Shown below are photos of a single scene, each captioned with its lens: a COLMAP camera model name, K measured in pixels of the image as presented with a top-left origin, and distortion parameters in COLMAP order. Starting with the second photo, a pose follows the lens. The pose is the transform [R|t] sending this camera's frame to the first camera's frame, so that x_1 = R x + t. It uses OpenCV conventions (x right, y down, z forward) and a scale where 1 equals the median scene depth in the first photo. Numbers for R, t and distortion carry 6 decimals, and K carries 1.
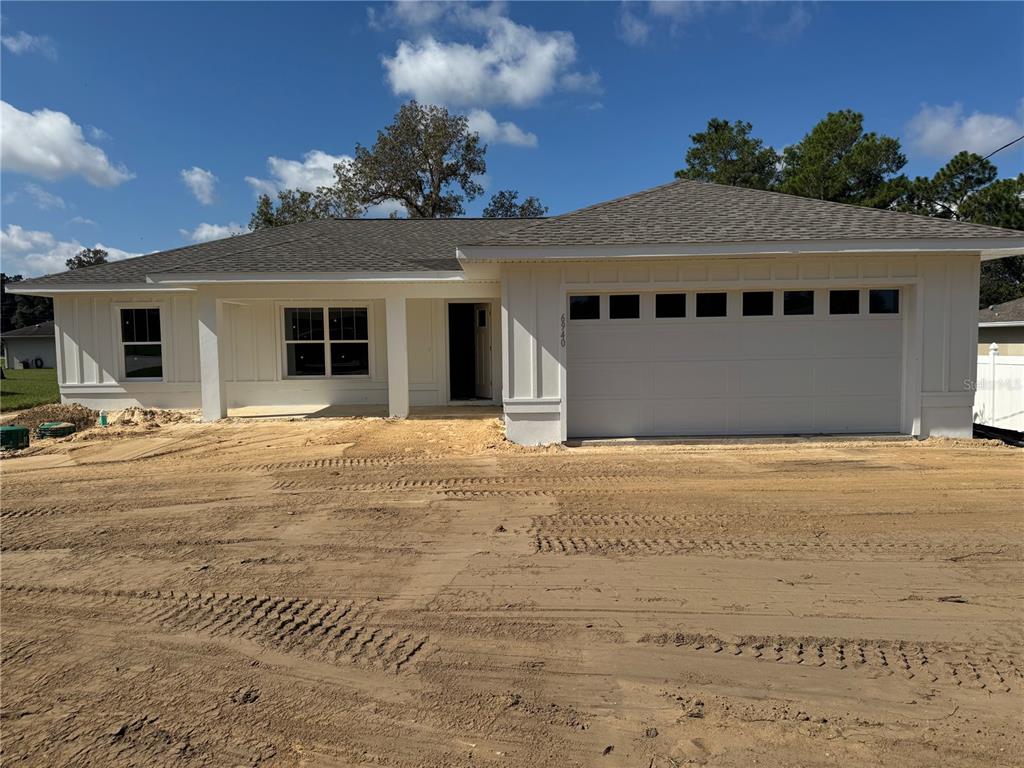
lens RADIAL K [[712.5, 0, 515.1], [0, 712.5, 381.6], [0, 0, 1]] dist [-0.001139, -0.022080]
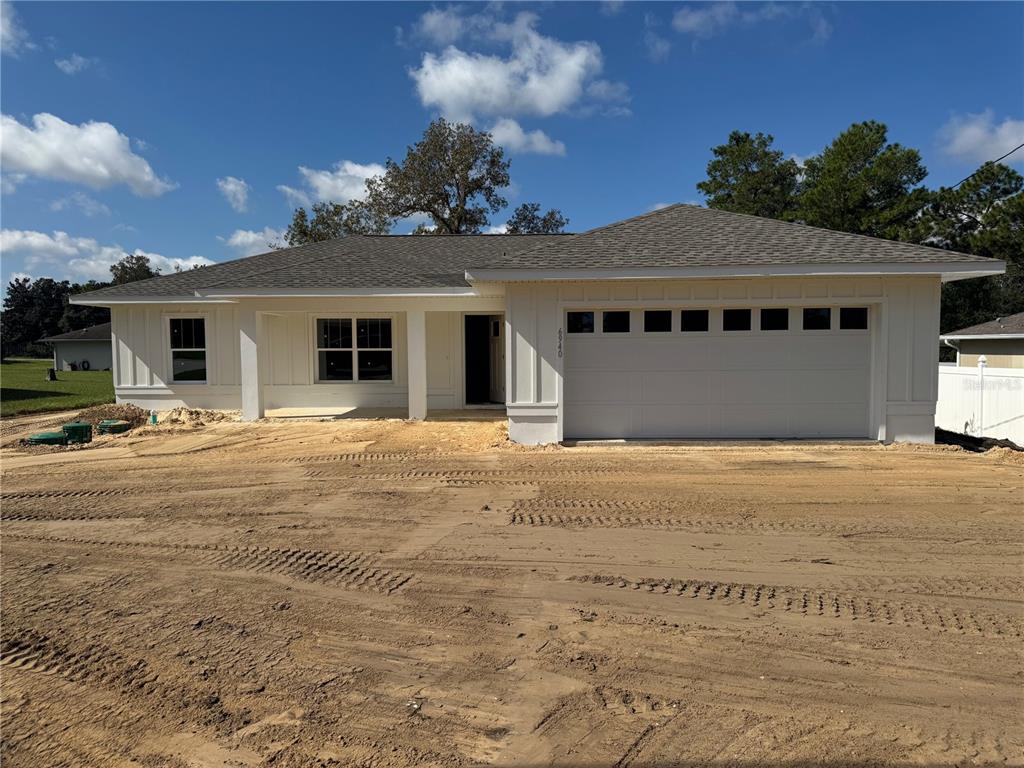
lens RADIAL K [[712.5, 0, 515.1], [0, 712.5, 381.6], [0, 0, 1]] dist [-0.001139, -0.022080]
pose [[0.999069, 0.009266, -0.042127, 0.043092], [-0.009595, 0.999925, -0.007614, -0.001333], [0.042053, 0.008011, 0.999083, -0.123446]]
